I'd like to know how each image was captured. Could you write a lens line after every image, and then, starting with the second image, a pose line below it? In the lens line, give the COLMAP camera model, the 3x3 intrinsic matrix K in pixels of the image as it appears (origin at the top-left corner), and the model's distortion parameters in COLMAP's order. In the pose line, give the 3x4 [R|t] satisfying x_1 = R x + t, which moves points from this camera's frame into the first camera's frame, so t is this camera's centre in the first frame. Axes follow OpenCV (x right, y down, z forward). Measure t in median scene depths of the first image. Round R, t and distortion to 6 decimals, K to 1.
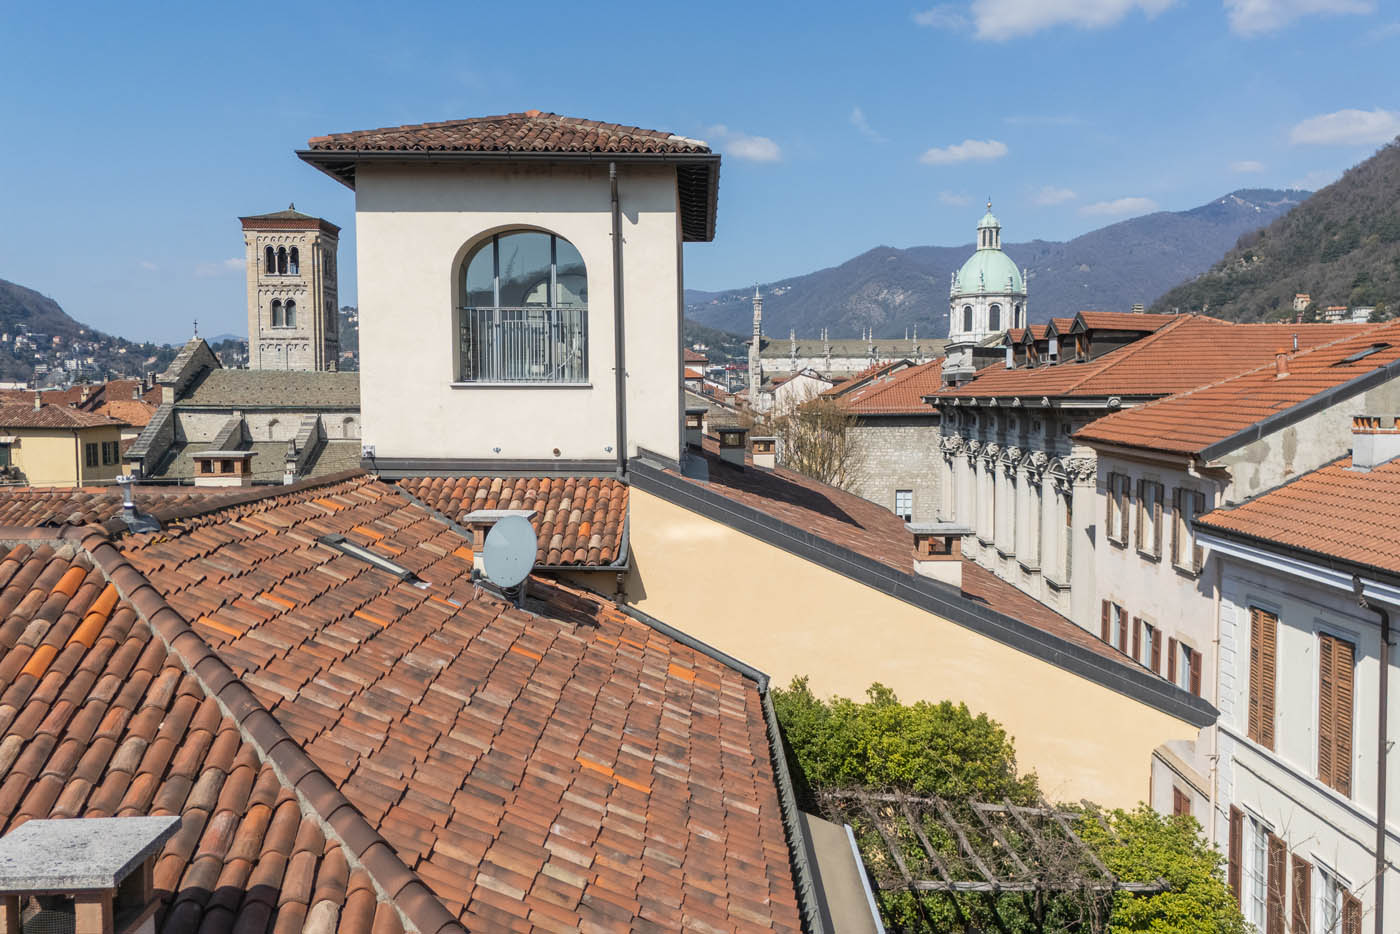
lens RADIAL K [[1213.2, 0, 721.9], [0, 1213.2, 460.1], [0, 0, 1]] dist [0.066605, -0.043830]
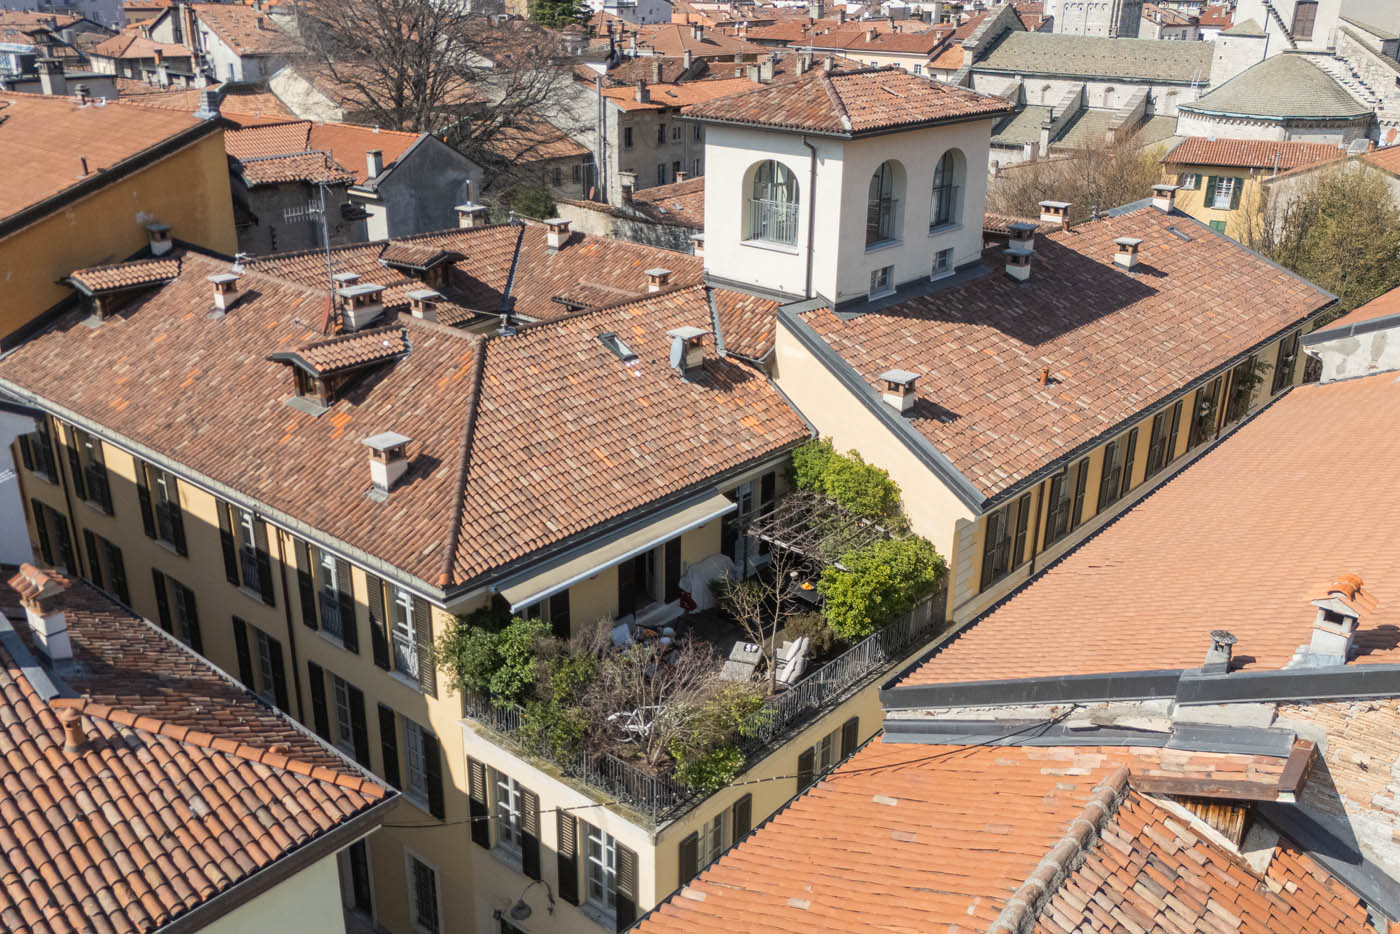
lens RADIAL K [[1213.2, 0, 704.4], [0, 1213.2, 464.1], [0, 0, 1]] dist [0.066605, -0.043830]
pose [[0.741582, 0.259155, -0.618785, 0.753691], [-0.047893, 0.940470, 0.336484, -0.281136], [0.669151, -0.219895, 0.709847, -0.341343]]
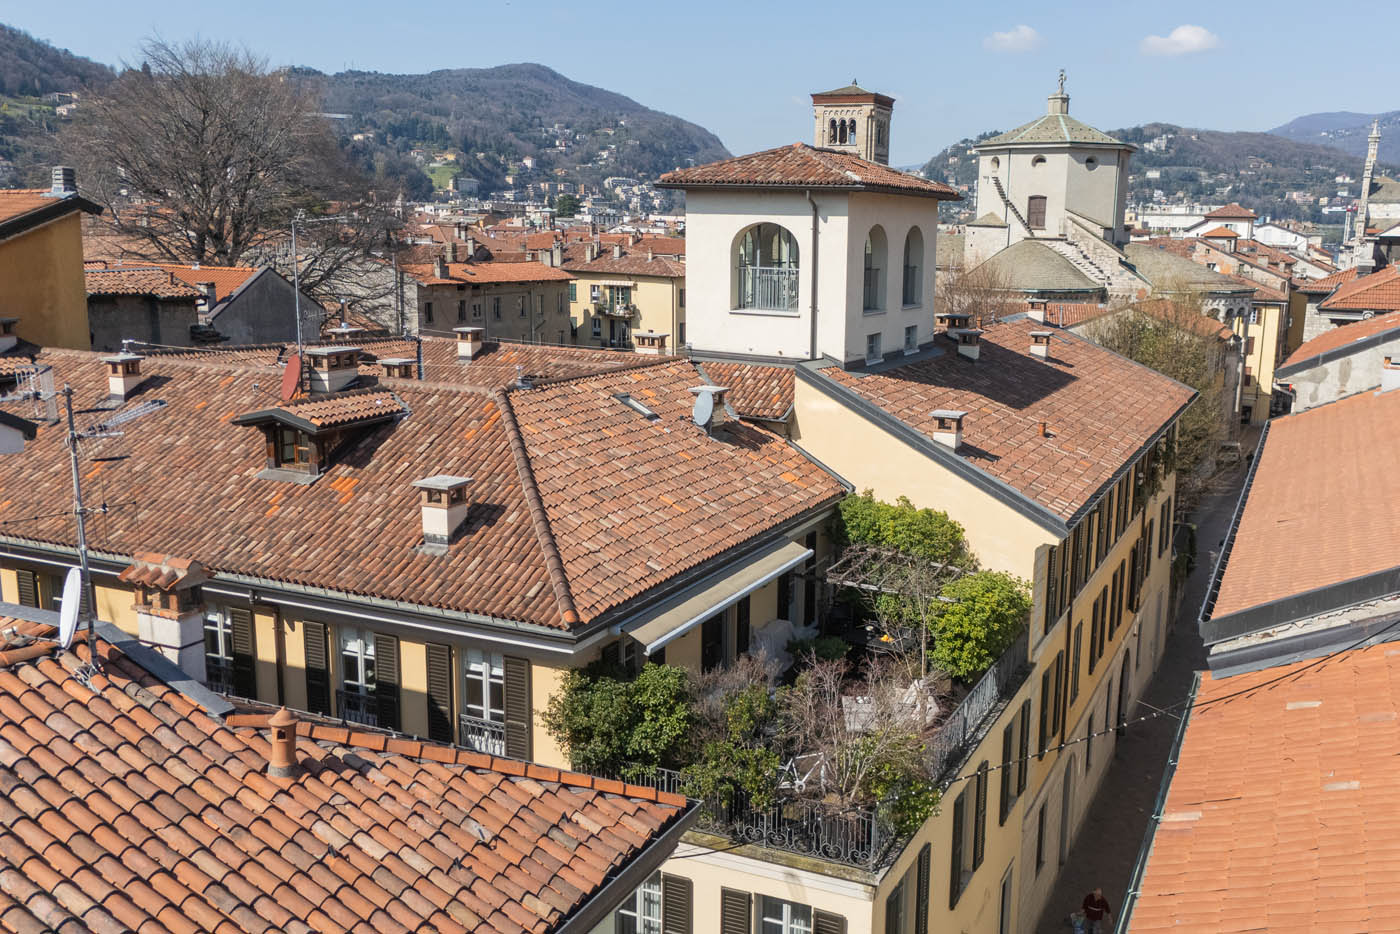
lens RADIAL K [[1213.2, 0, 798.5], [0, 1213.2, 459.5], [0, 0, 1]] dist [0.066605, -0.043830]
pose [[0.909300, 0.099918, -0.403967, 0.470593], [-0.045420, 0.988777, 0.142330, -0.080174], [0.413655, -0.111072, 0.903633, -0.460329]]
